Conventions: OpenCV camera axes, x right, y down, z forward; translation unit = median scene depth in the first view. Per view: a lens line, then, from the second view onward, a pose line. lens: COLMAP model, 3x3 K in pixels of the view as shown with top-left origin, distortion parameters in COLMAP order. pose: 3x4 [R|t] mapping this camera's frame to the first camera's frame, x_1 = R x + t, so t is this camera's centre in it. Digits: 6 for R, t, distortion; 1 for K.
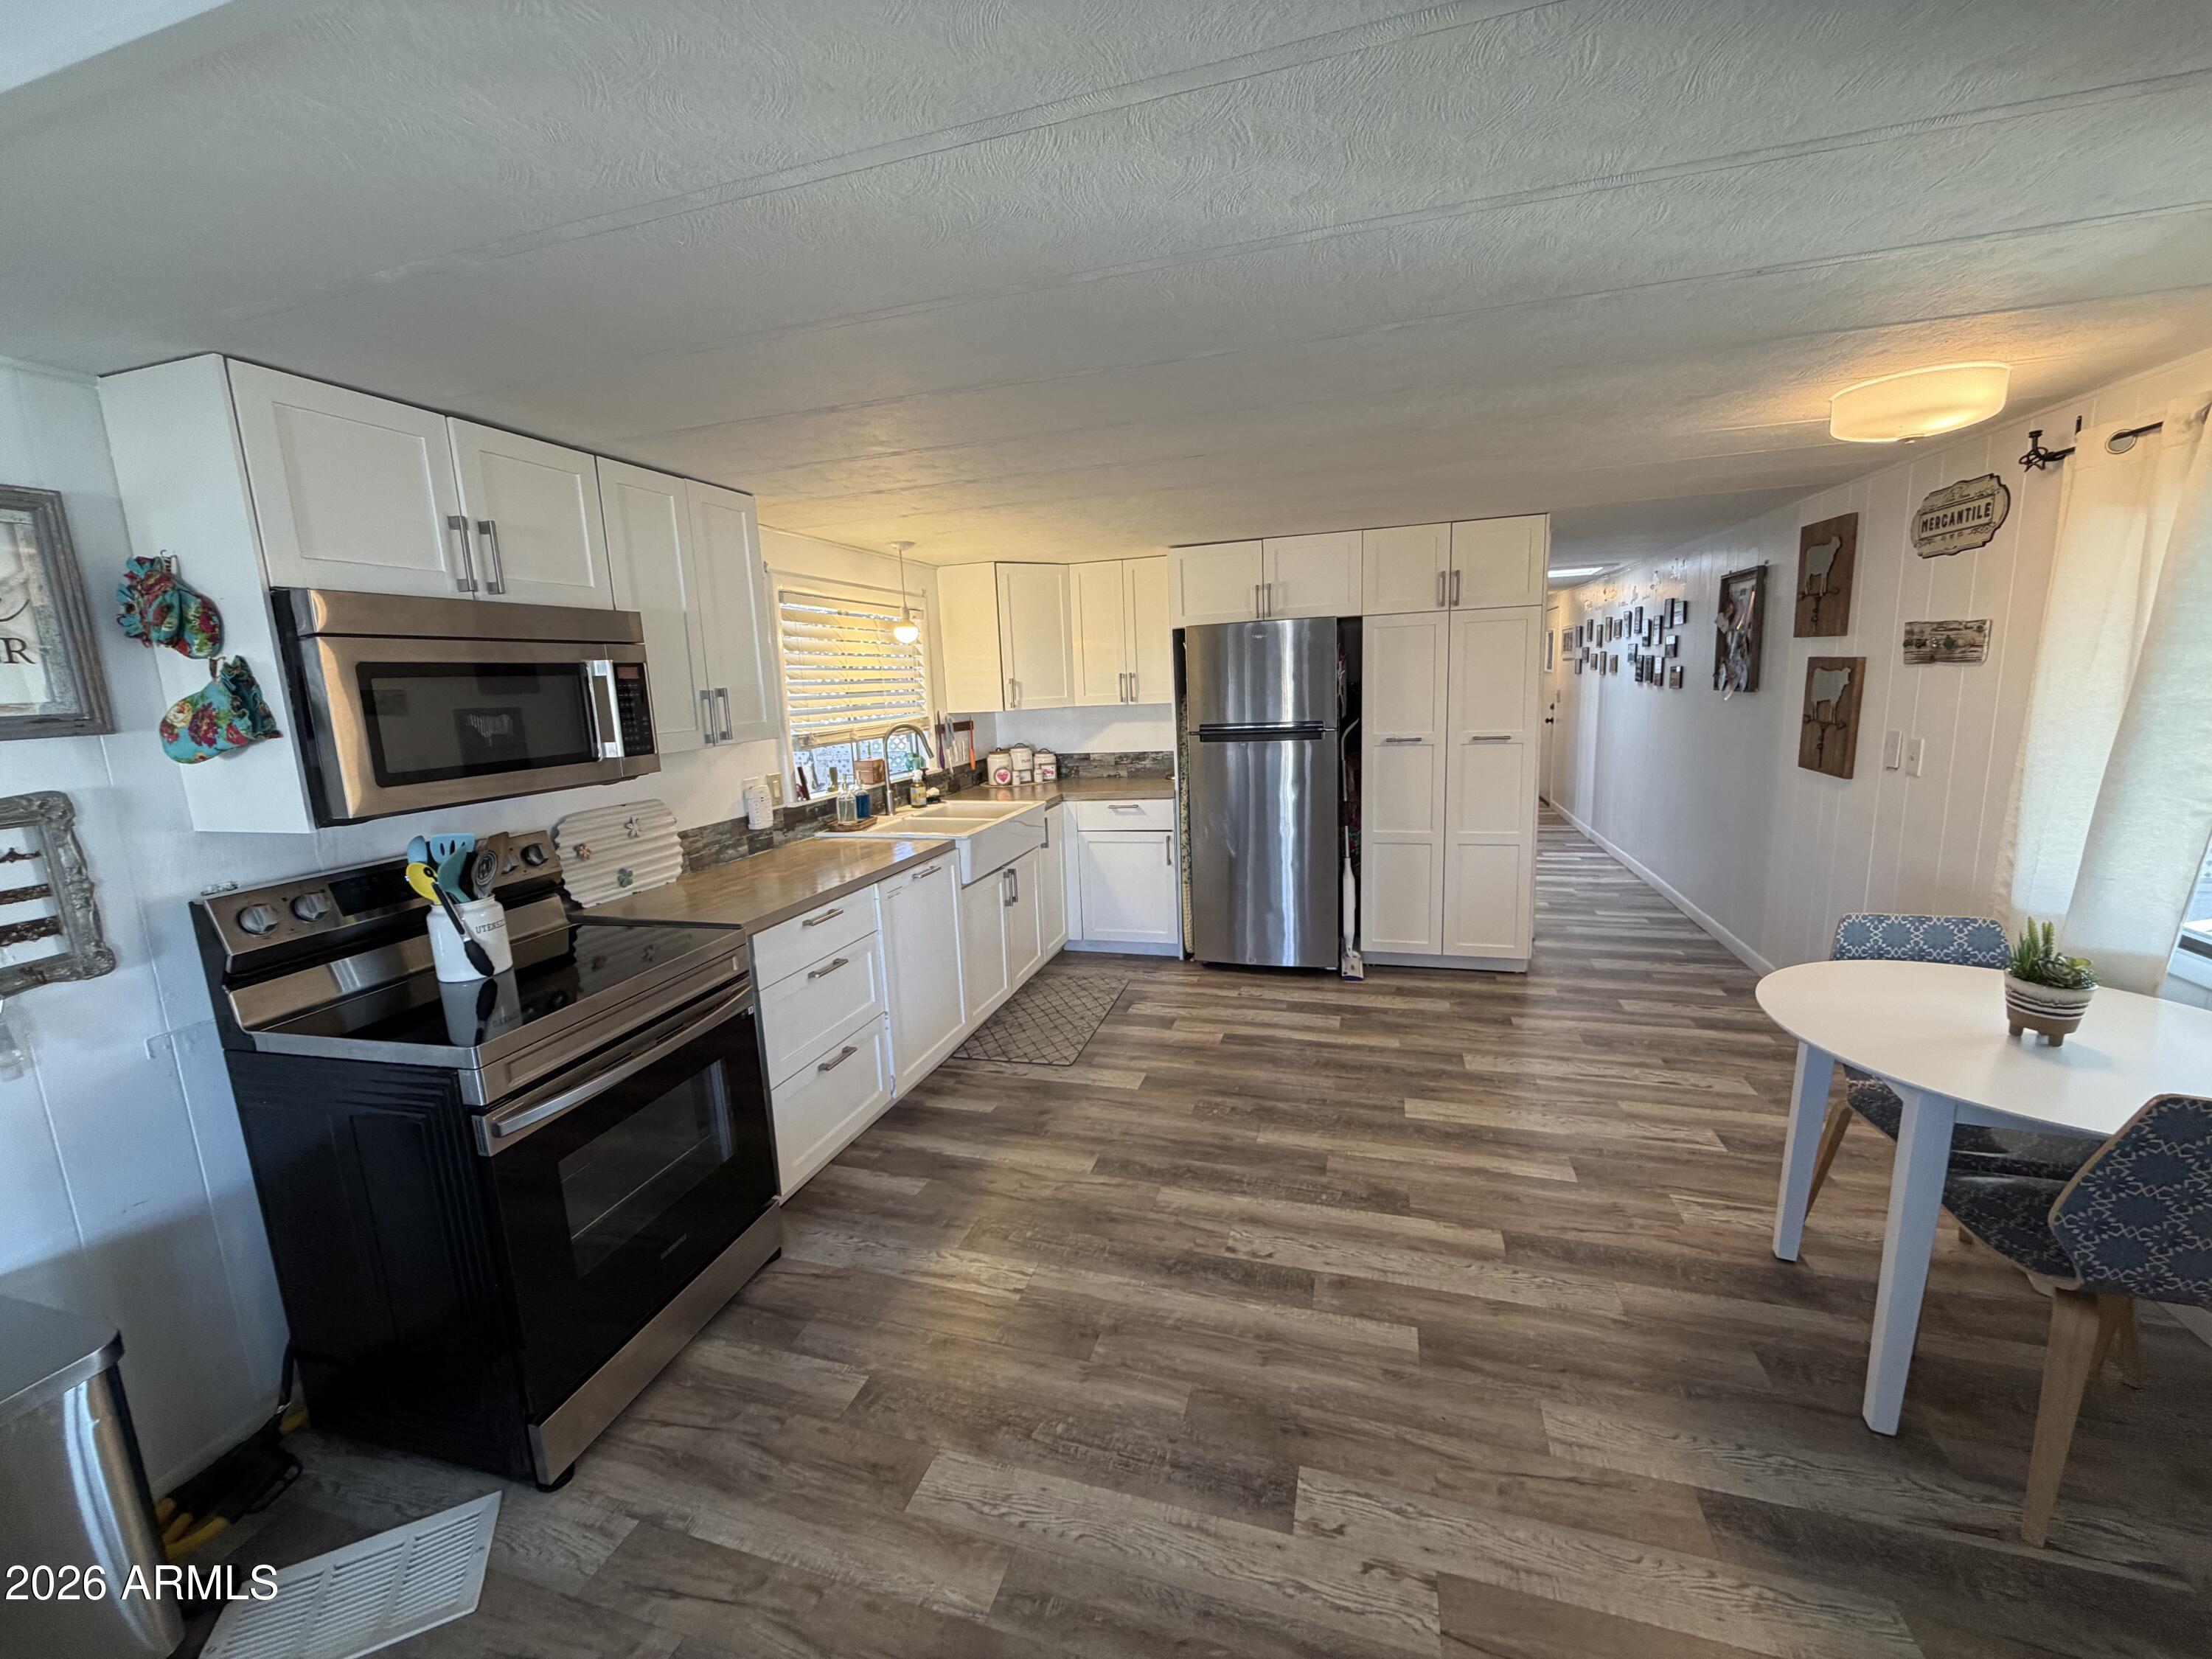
lens RADIAL K [[879.4, 0, 1095.6], [0, 879.4, 827.5], [0, 0, 1]] dist [-0.001640, 0.000558]
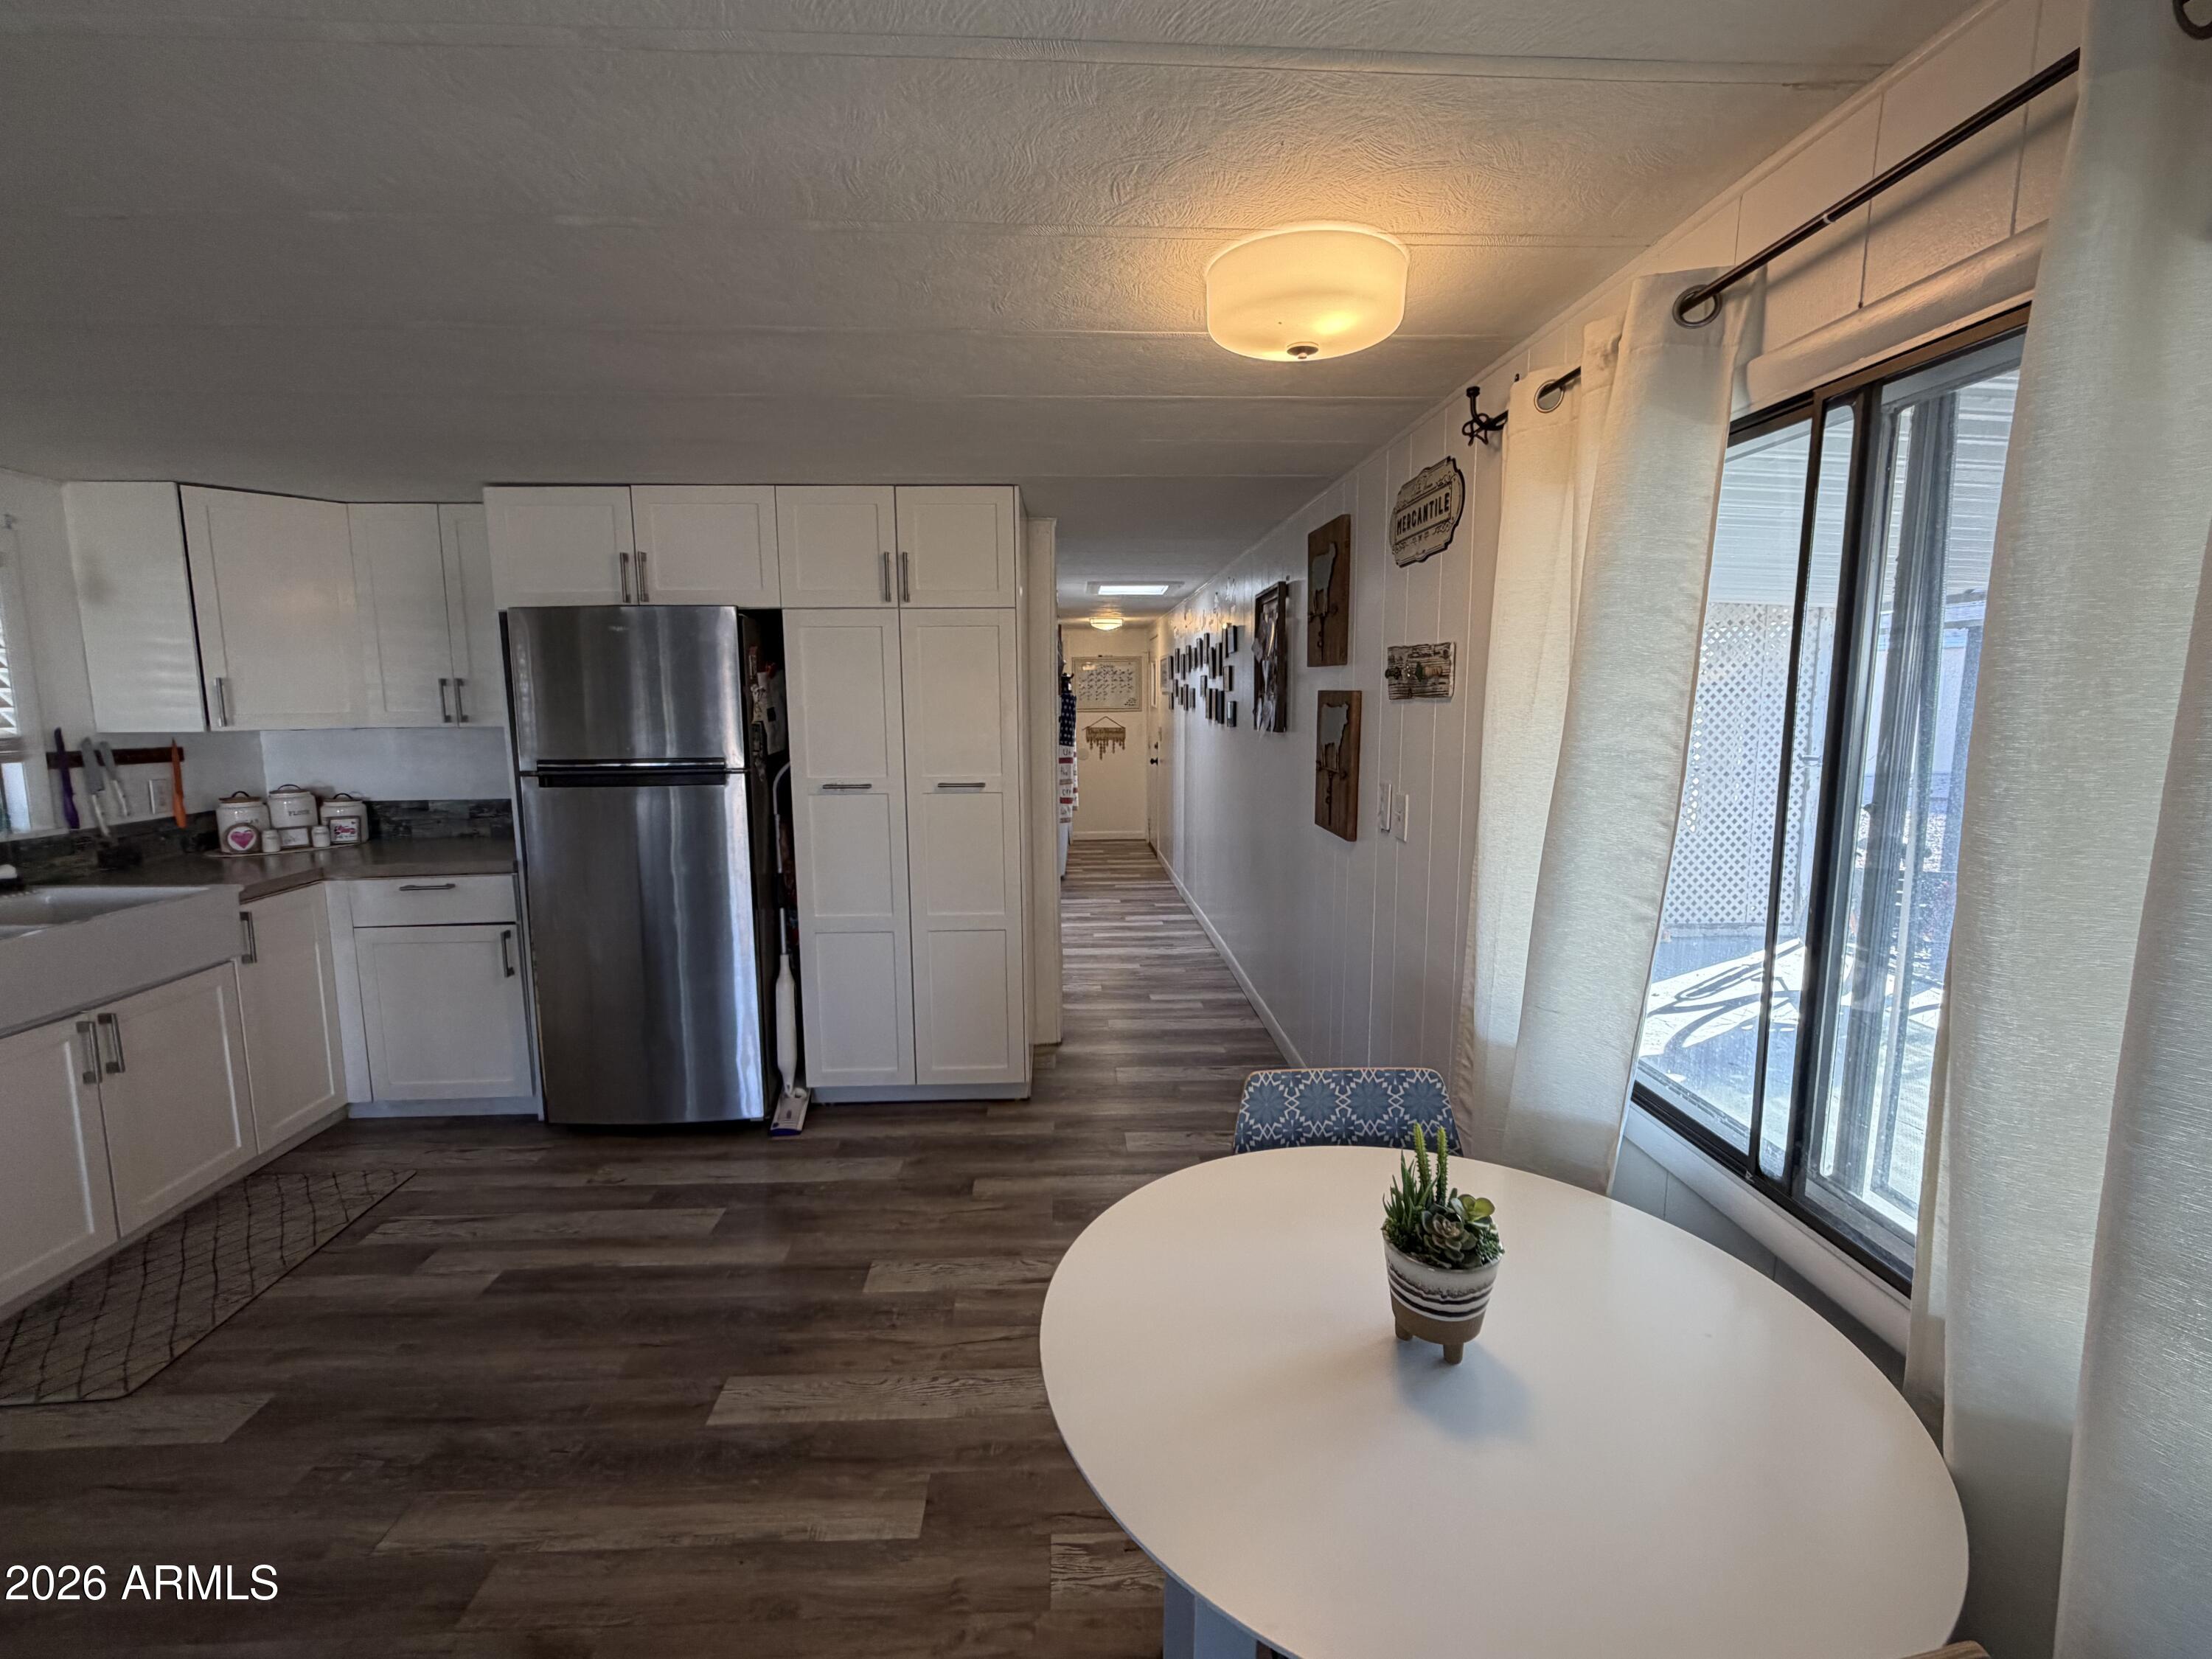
lens RADIAL K [[982.9, 0, 1100.9], [0, 982.9, 828.3], [0, 0, 1]] dist [-0.002849, -0.001041]
pose [[0.939349, -0.007041, 0.342890, 0.309714], [0.022973, 0.998836, -0.042423, -0.031918], [-0.342192, 0.047727, 0.938417, 0.219327]]
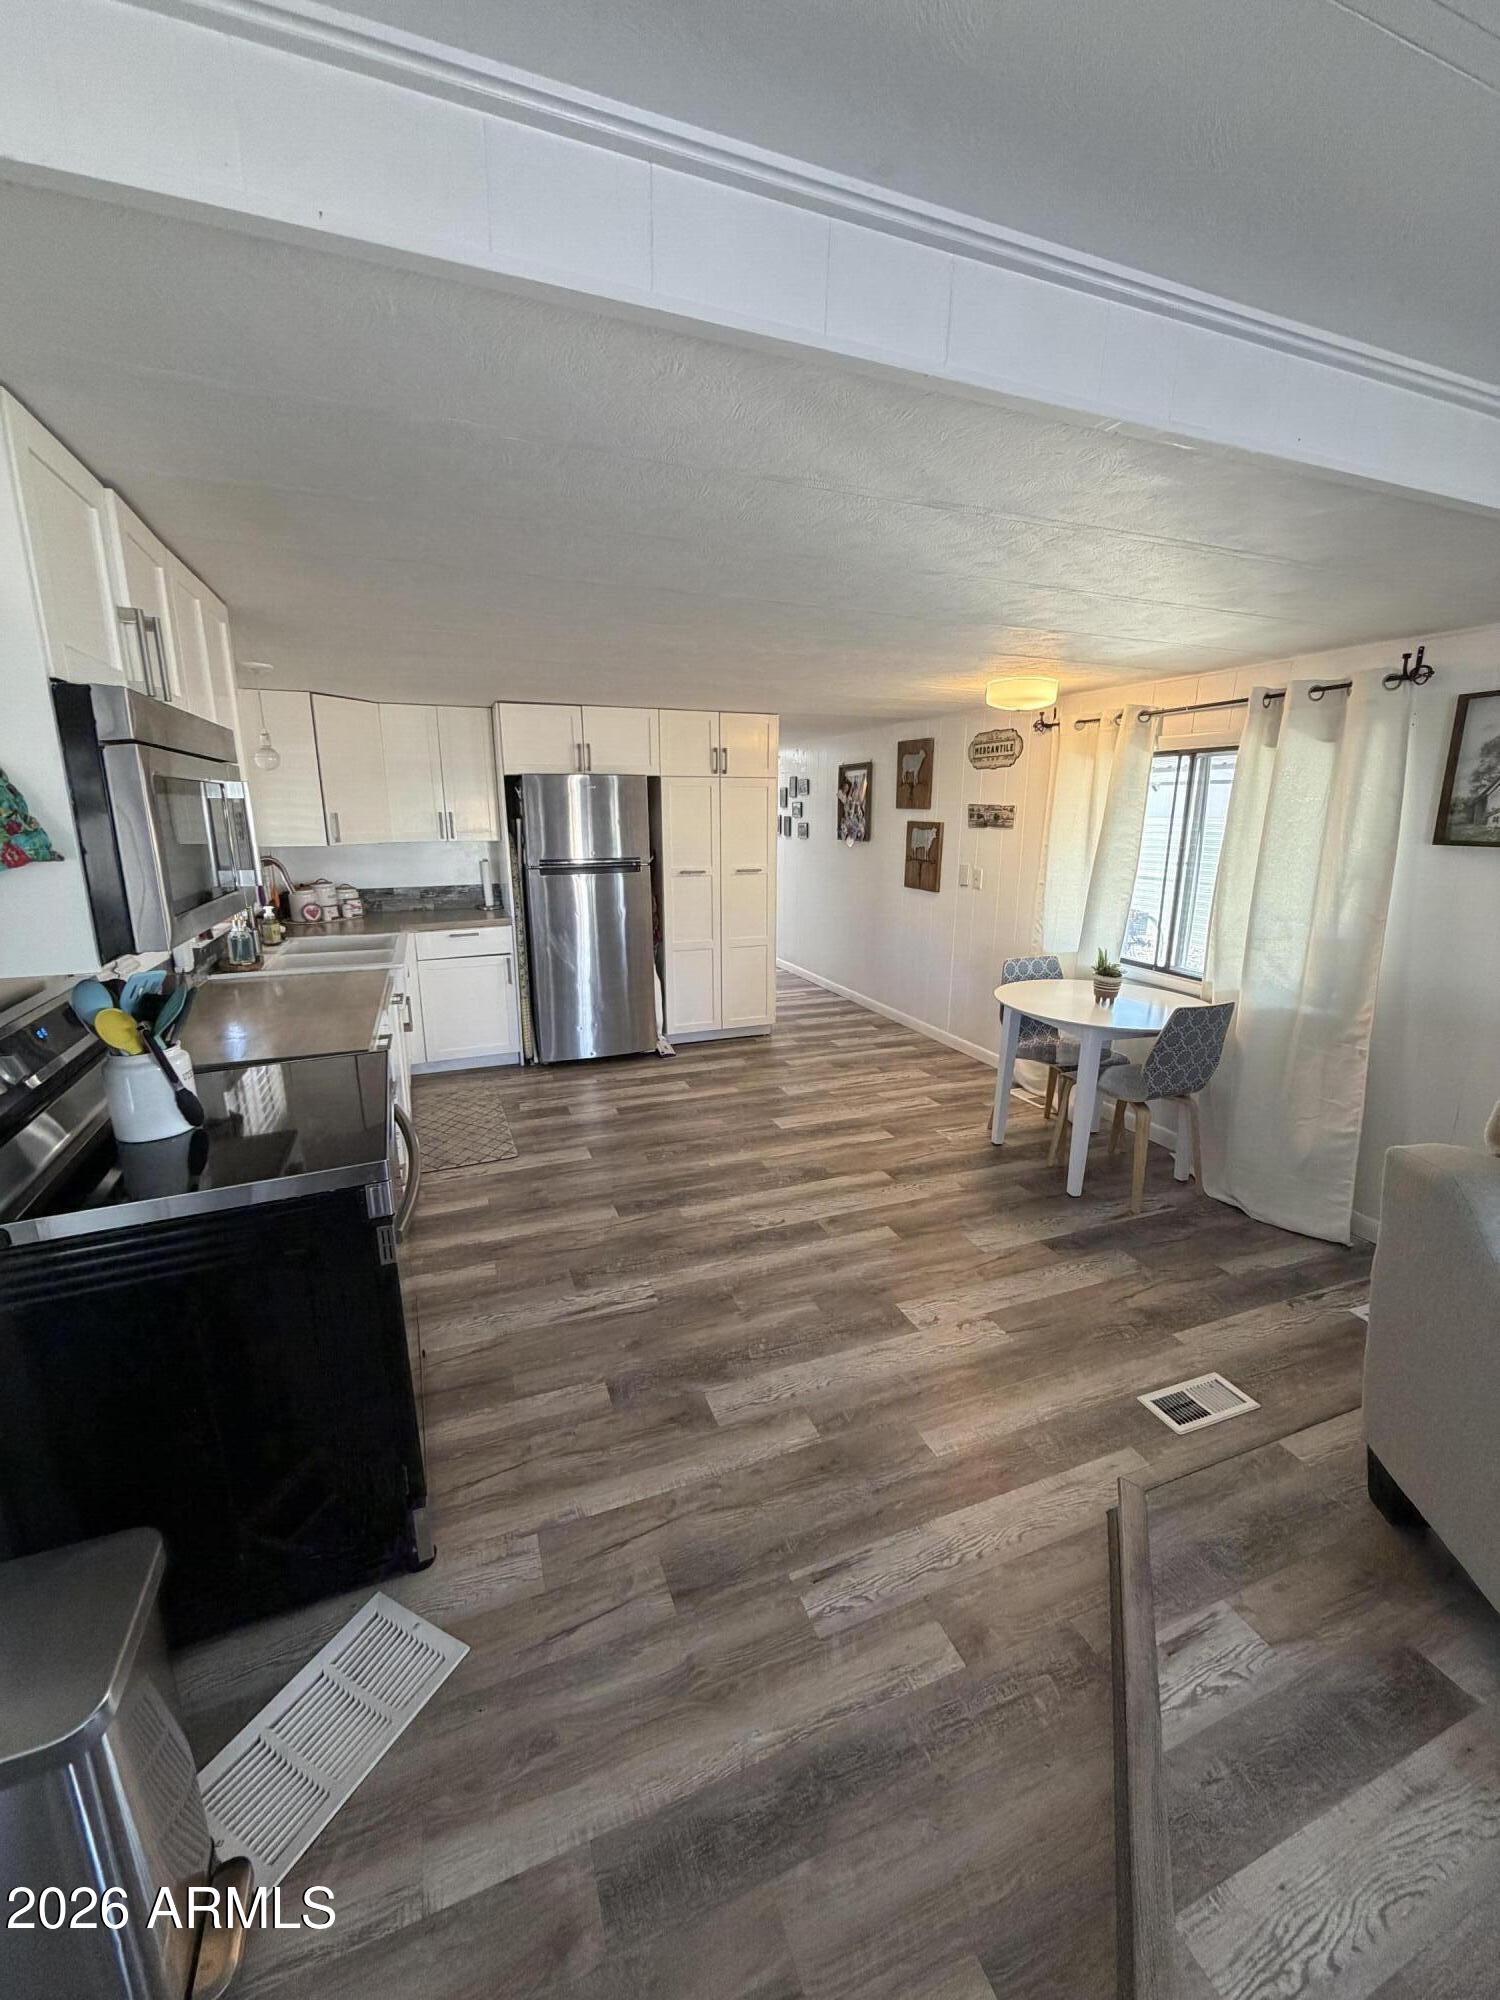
lens RADIAL K [[795.1, 0, 746.1], [0, 795.1, 992.3], [0, 0, 1]] dist [-0.001640, 0.000558]
pose [[0.780870, -0.097270, 0.617075, -0.399463], [0.071522, 0.995228, 0.066372, 0.008762], [-0.620586, -0.007693, 0.784101, -0.000209]]
